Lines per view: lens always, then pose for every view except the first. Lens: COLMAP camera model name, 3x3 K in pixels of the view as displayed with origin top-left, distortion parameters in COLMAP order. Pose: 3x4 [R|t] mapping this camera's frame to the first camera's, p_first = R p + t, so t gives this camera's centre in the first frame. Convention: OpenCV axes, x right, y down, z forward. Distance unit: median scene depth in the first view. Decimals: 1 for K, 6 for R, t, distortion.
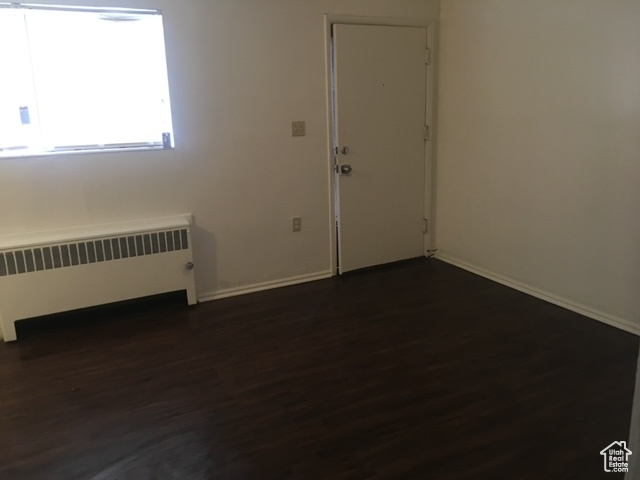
lens RADIAL K [[562.0, 0, 320.0], [0, 562.0, 240.0], [0, 0, 1]] dist [0.077421, -0.069626]
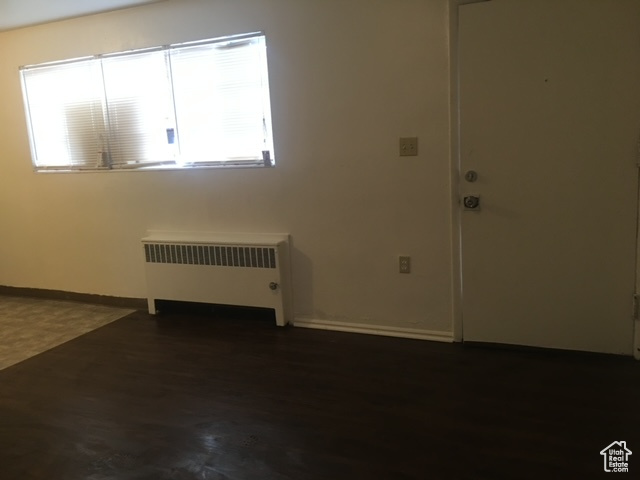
lens RADIAL K [[562.0, 0, 320.0], [0, 562.0, 240.0], [0, 0, 1]] dist [0.077421, -0.069626]
pose [[0.602821, 0.137689, -0.785906, 0.575342], [-0.151911, 0.986786, 0.056361, -0.100257], [0.783282, 0.085412, 0.615772, 0.453296]]
